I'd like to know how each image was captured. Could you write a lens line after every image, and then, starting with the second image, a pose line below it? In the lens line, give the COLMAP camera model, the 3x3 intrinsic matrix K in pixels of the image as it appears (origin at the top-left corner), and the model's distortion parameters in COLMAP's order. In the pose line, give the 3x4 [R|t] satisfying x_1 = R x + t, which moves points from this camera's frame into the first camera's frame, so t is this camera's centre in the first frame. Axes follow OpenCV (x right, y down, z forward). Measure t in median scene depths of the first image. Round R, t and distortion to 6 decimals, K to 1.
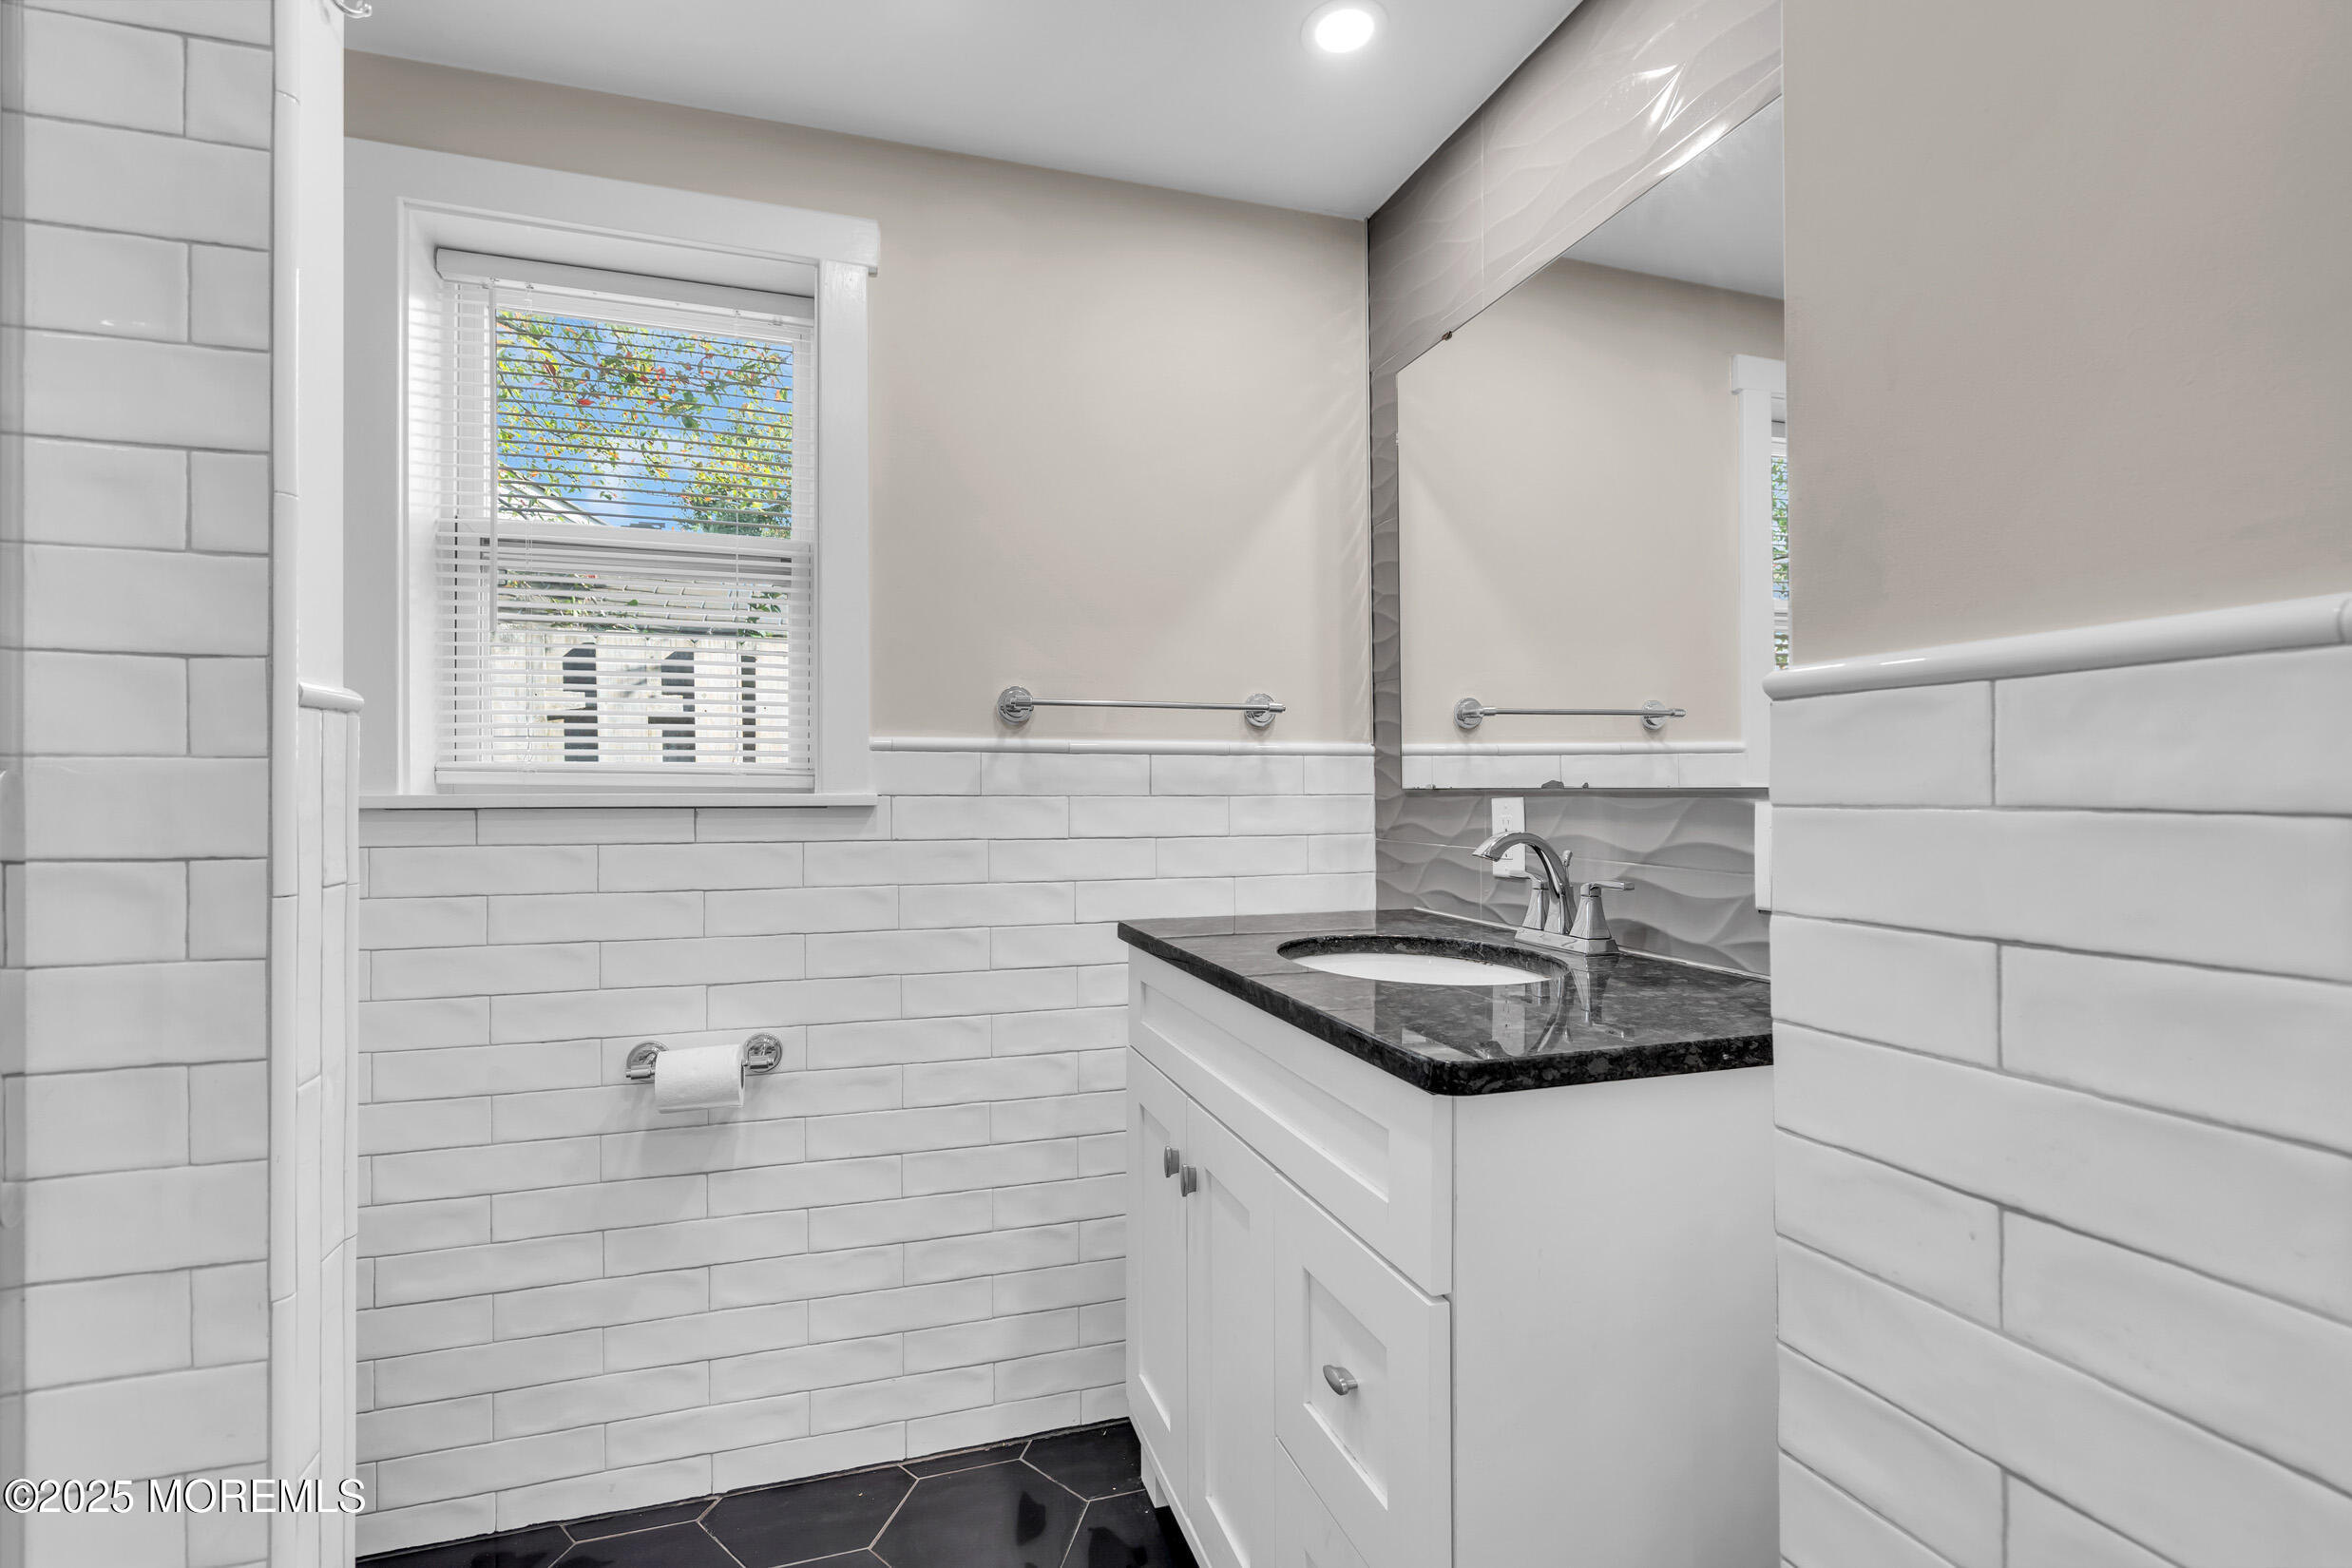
lens RADIAL K [[1069.7, 0, 1180.3], [0, 1069.7, 783.5], [0, 0, 1]] dist [-0.003642, 0.001044]
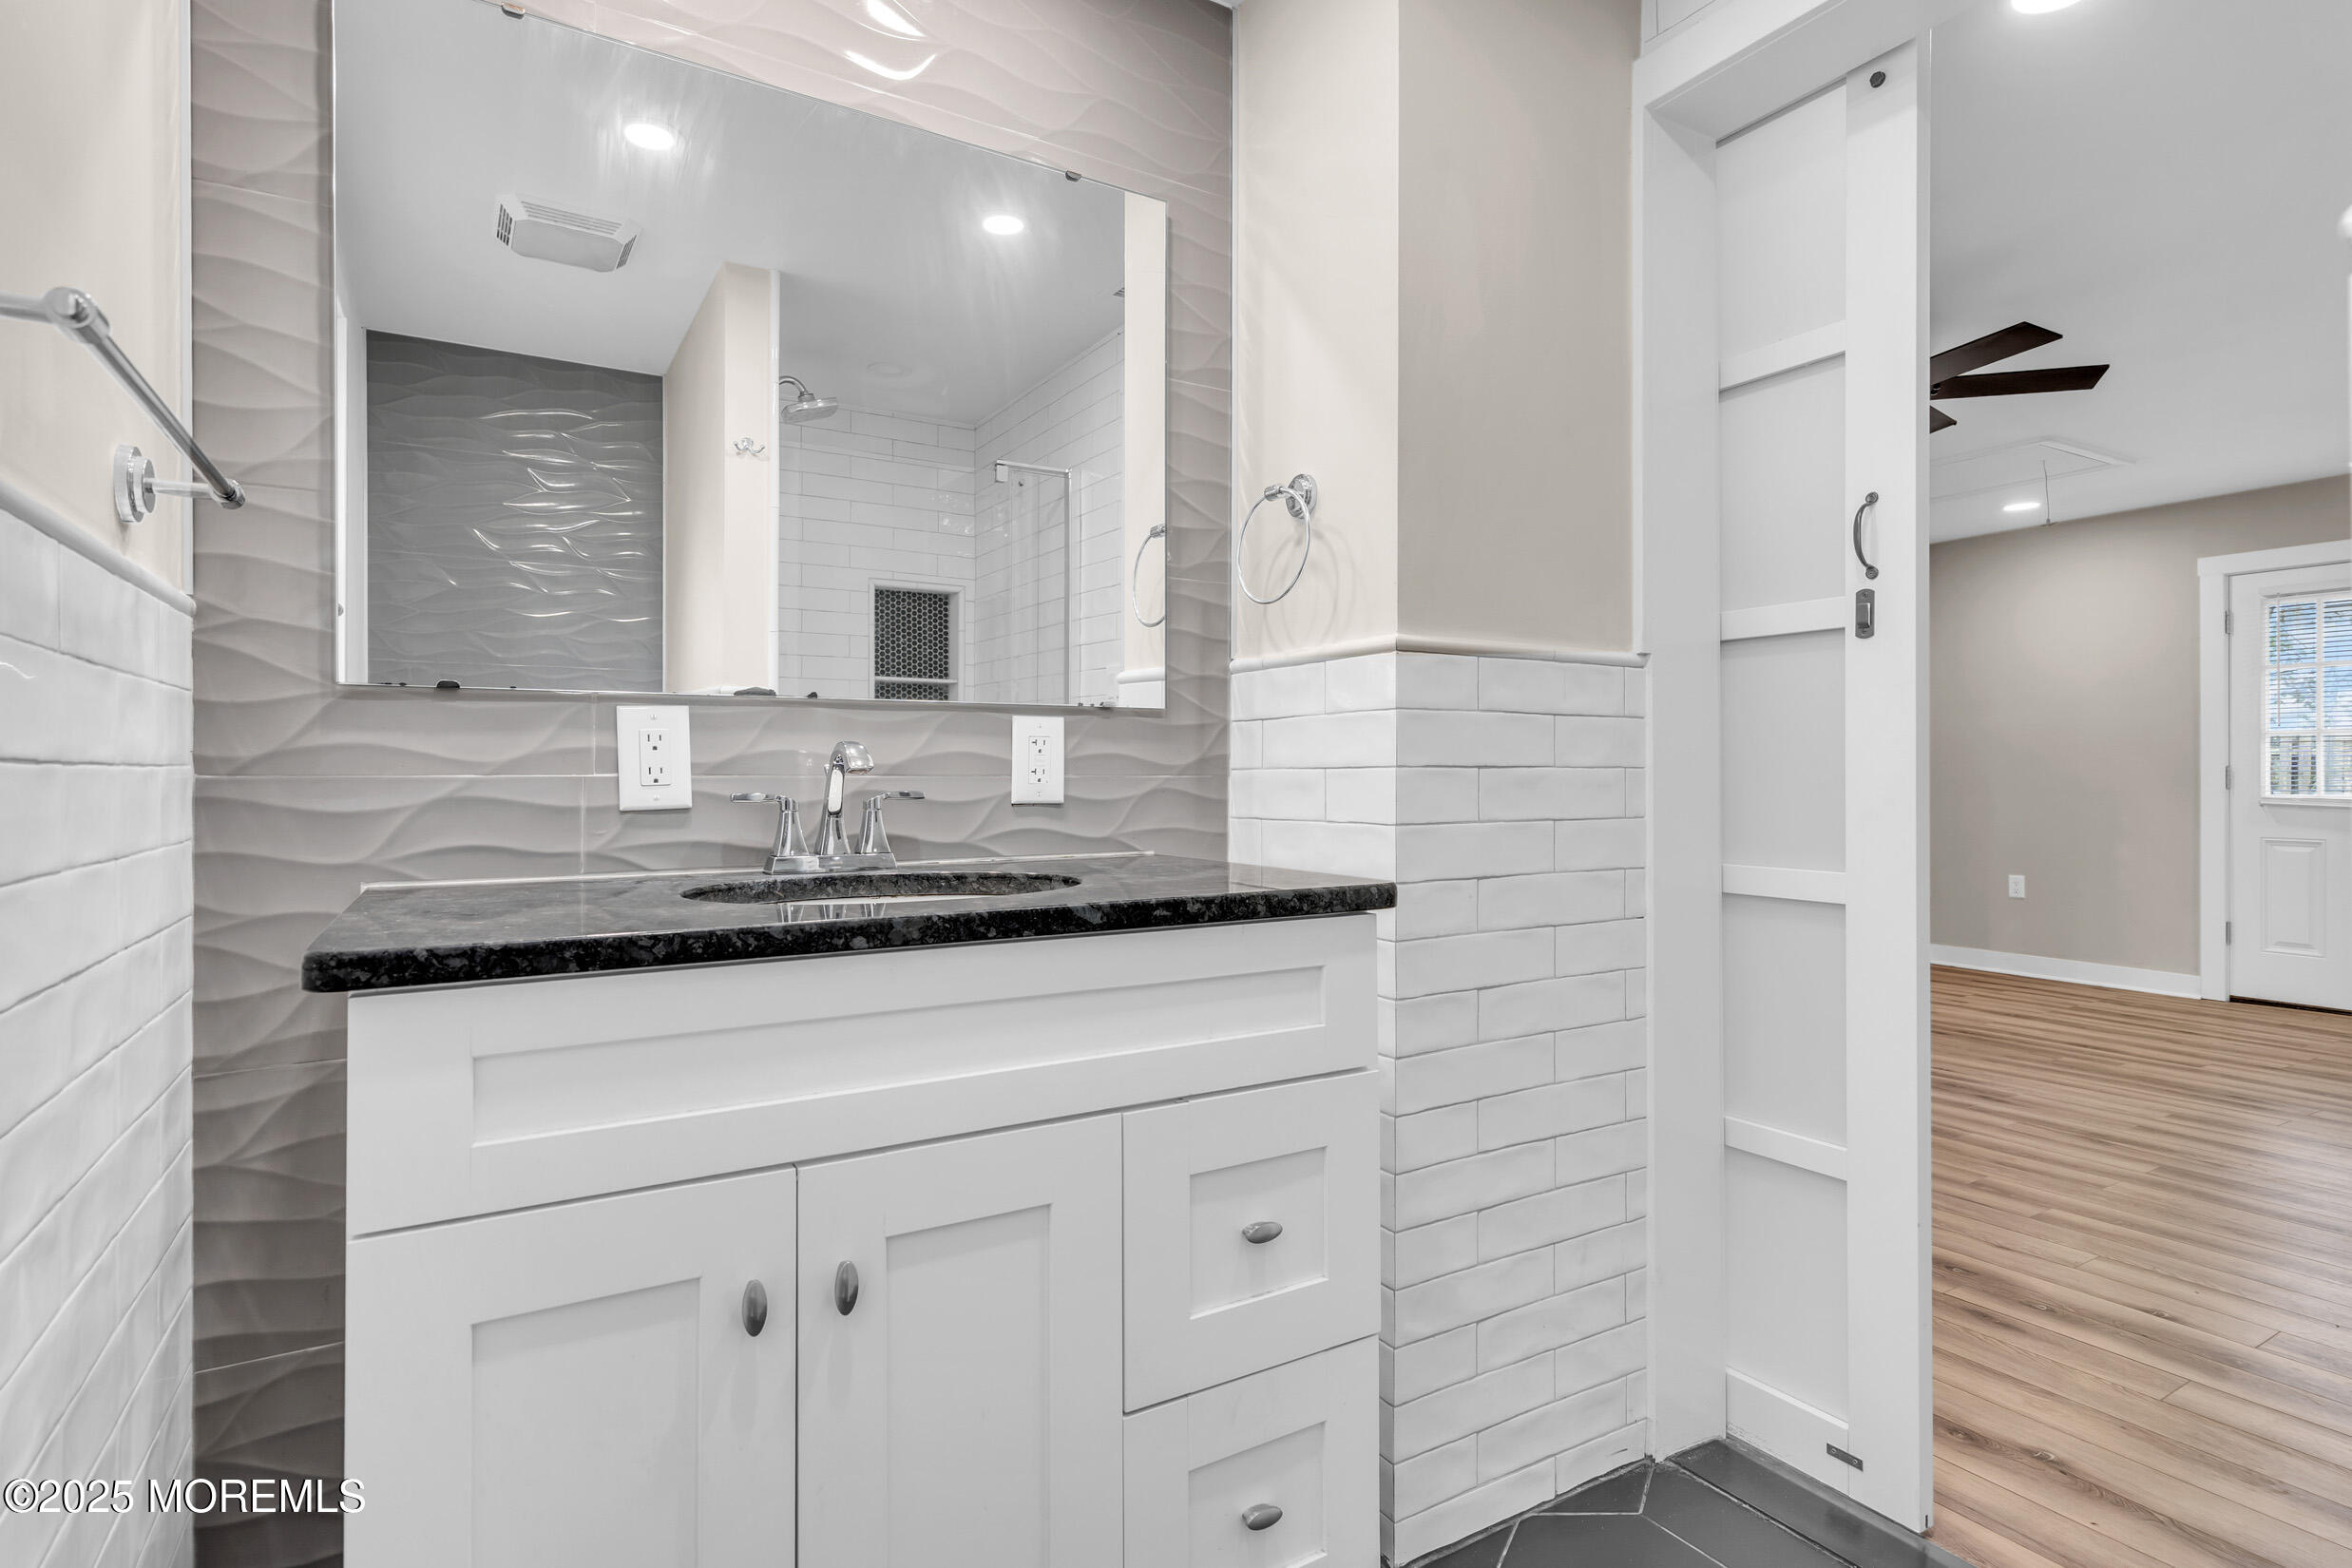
lens RADIAL K [[1177.0, 0, 1165.1], [0, 1177.0, 767.4], [0, 0, 1]] dist [0.002600, 0.000459]
pose [[-0.218715, 0.006338, 0.975768, -0.567890], [-0.003303, 0.999968, -0.007235, 0.059604], [-0.975783, -0.004806, -0.218687, 0.785808]]
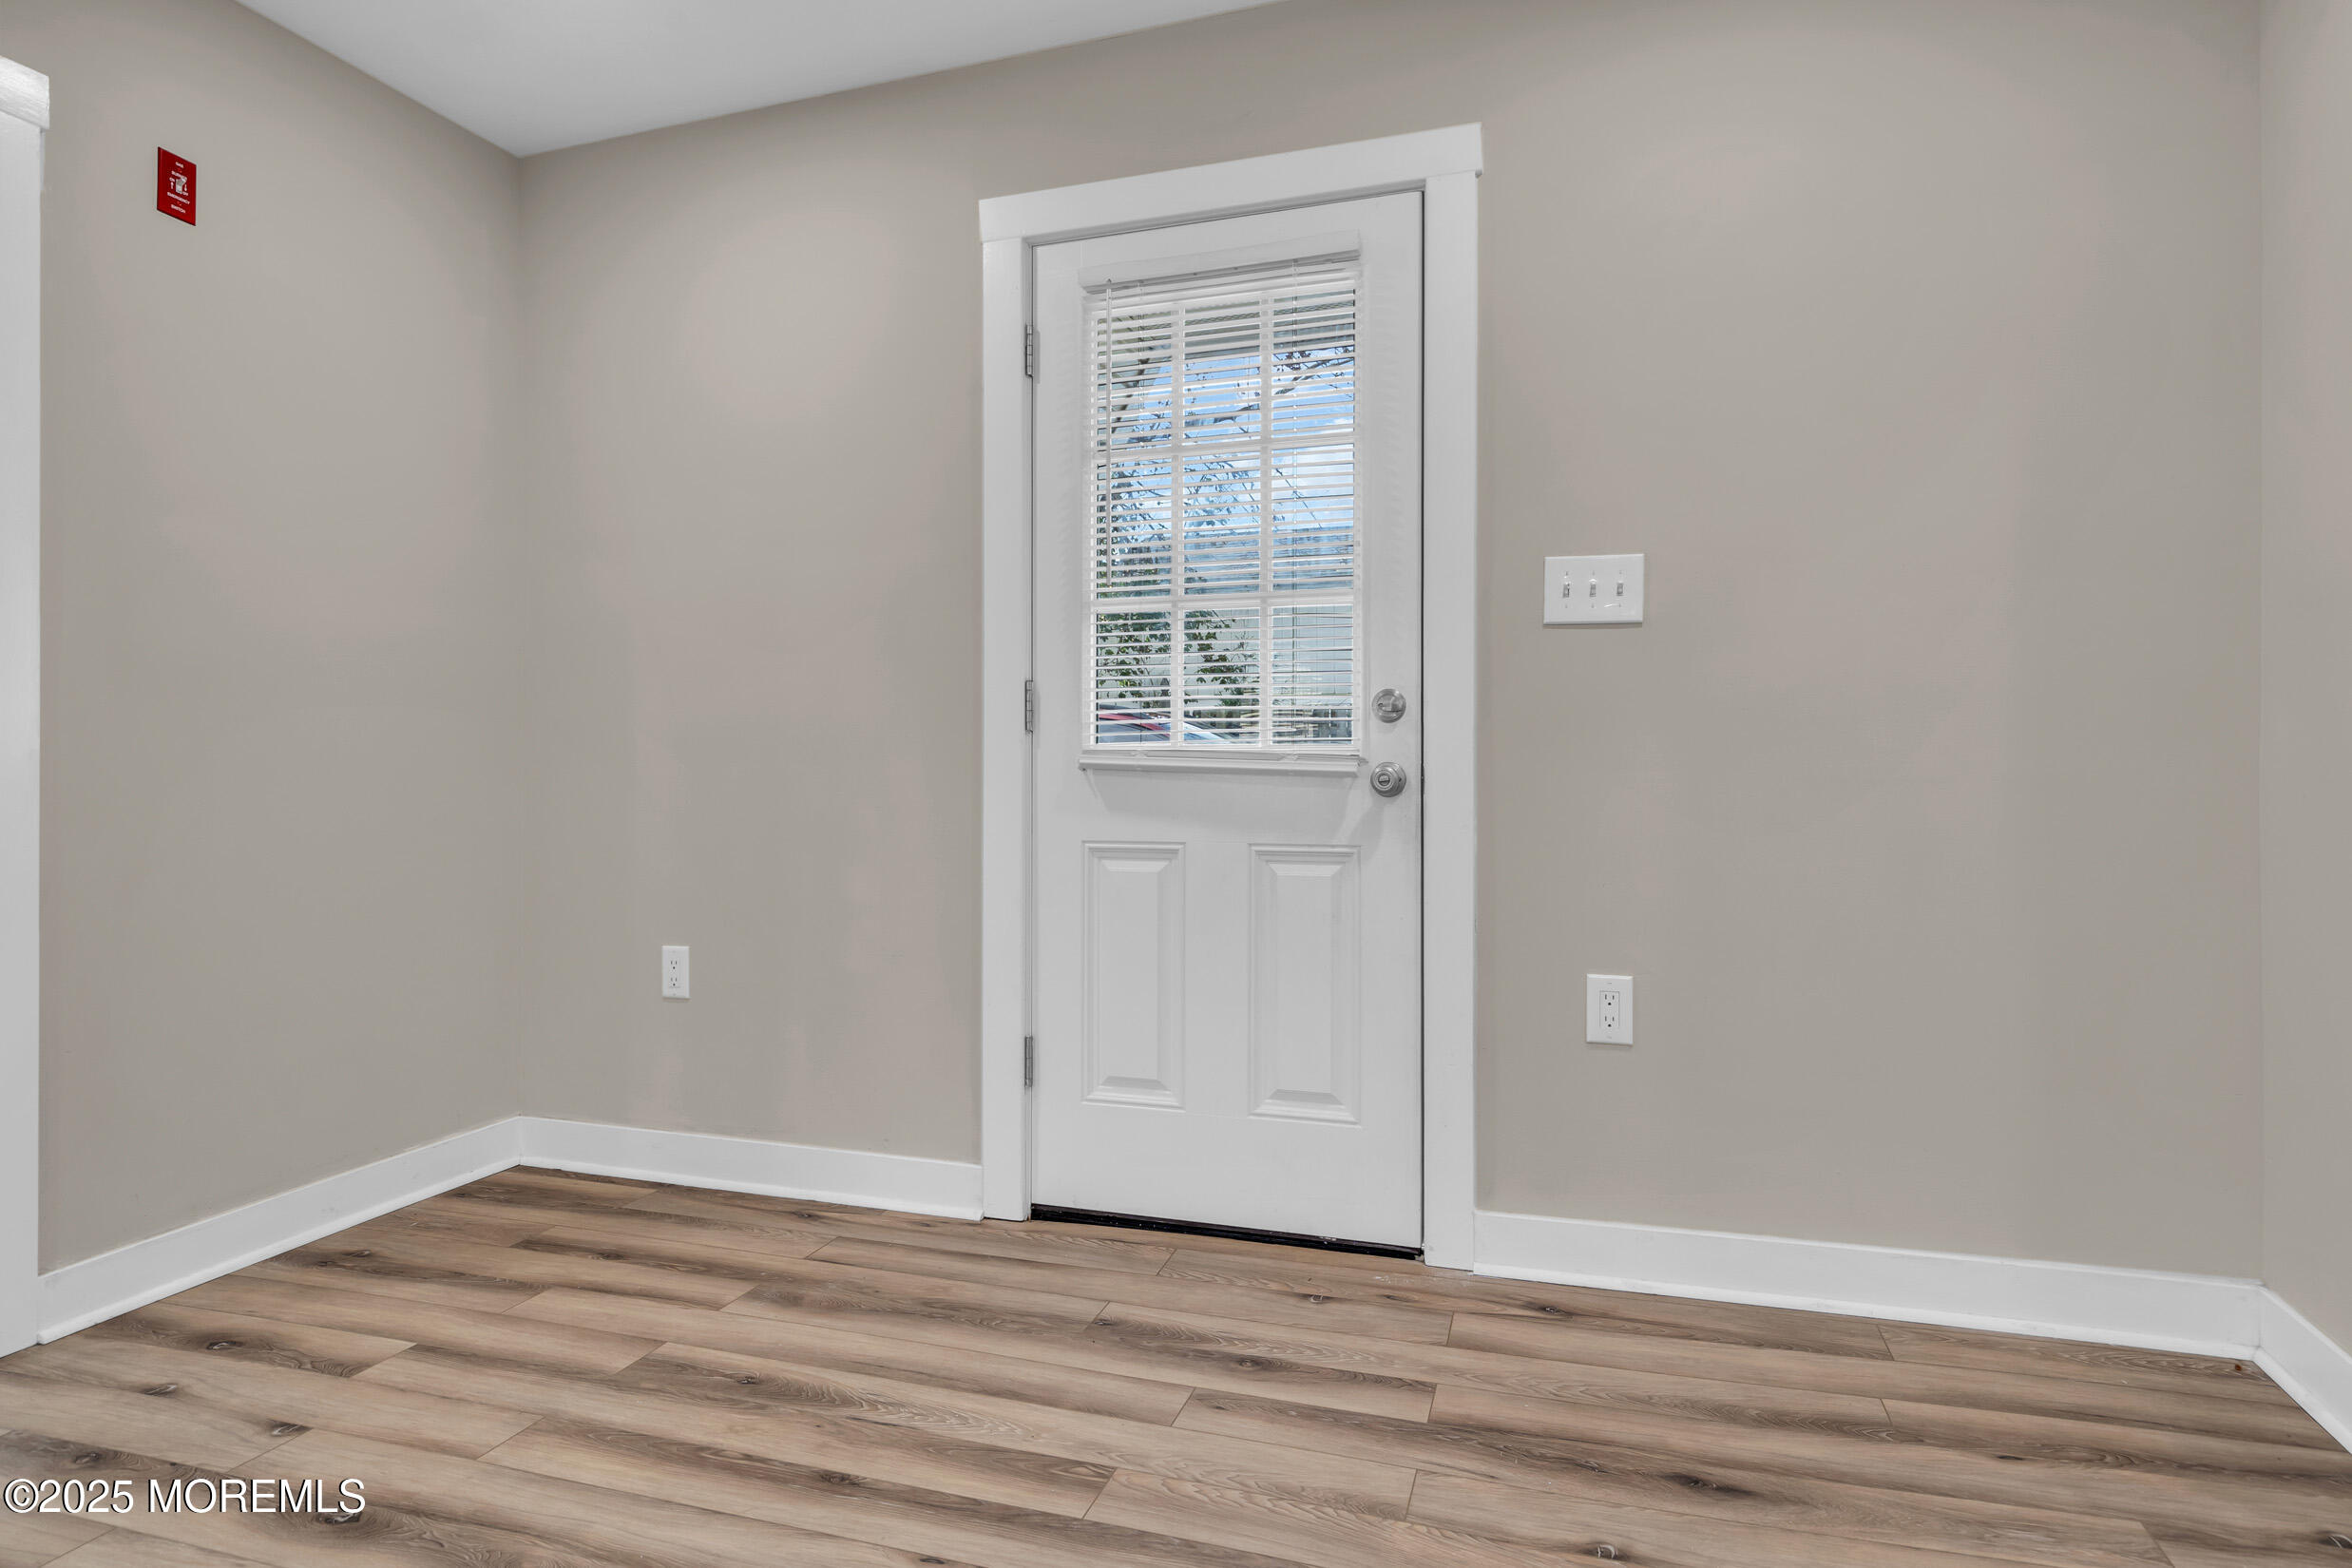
lens RADIAL K [[1273.5, 0, 1176.7], [0, 1273.5, 789.9], [0, 0, 1]] dist [-0.003559, 0.000307]
pose [[-0.807714, -0.004269, 0.589559, 0.858884], [0.002186, 0.999945, 0.010236, 0.136810], [-0.589570, 0.009557, -0.807661, -1.553973]]
